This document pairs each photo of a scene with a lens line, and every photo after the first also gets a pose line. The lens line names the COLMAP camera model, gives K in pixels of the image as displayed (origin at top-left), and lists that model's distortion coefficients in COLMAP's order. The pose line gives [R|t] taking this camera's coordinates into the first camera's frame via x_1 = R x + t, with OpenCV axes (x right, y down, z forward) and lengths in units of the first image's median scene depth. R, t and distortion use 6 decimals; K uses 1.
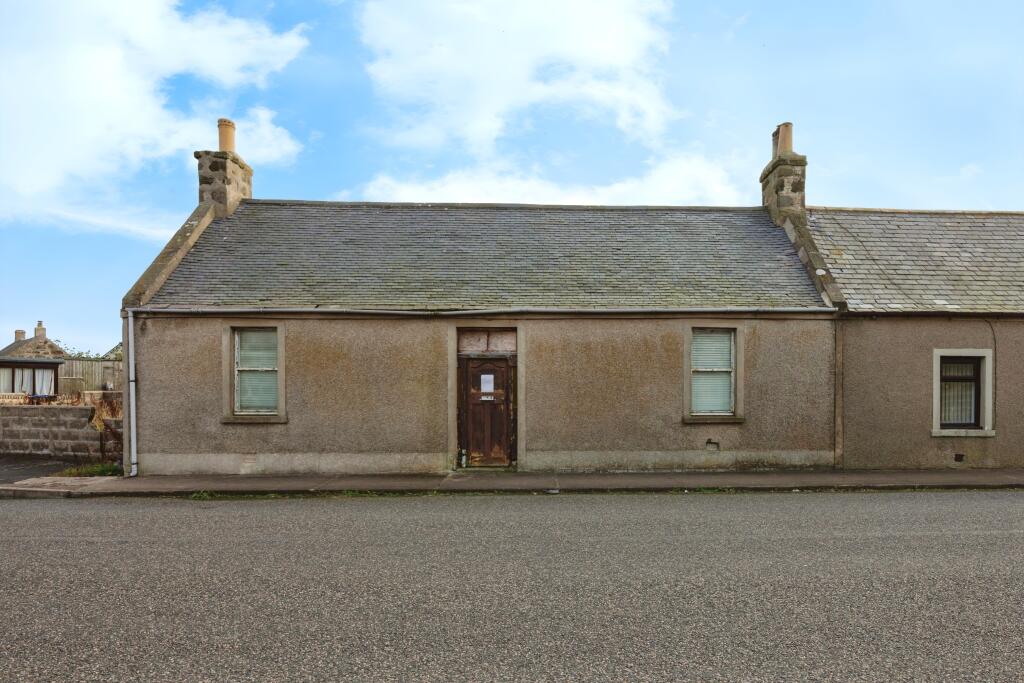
lens RADIAL K [[561.4, 0, 508.9], [0, 561.4, 390.9], [0, 0, 1]] dist [-0.006283, -0.000343]
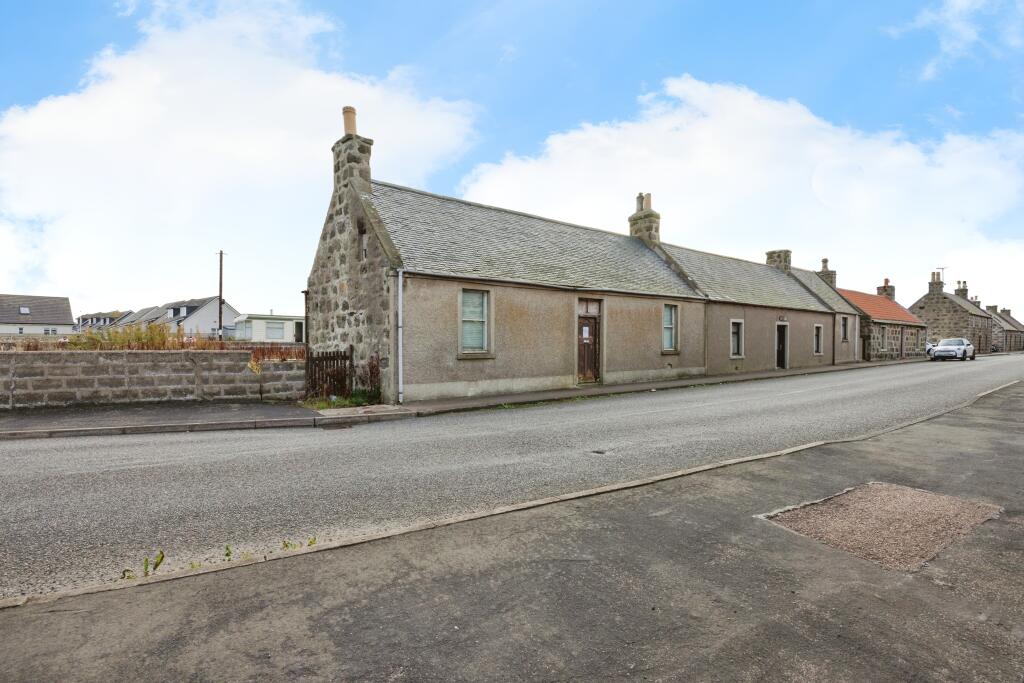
lens RADIAL K [[577.7, 0, 367.2], [0, 577.7, 344.4], [0, 0, 1]] dist [-0.001502, -0.000477]
pose [[0.813538, -0.000004, 0.581512, -1.530428], [0.001795, 0.999995, -0.002504, 0.025361], [-0.581509, 0.003081, 0.813534, -0.004560]]
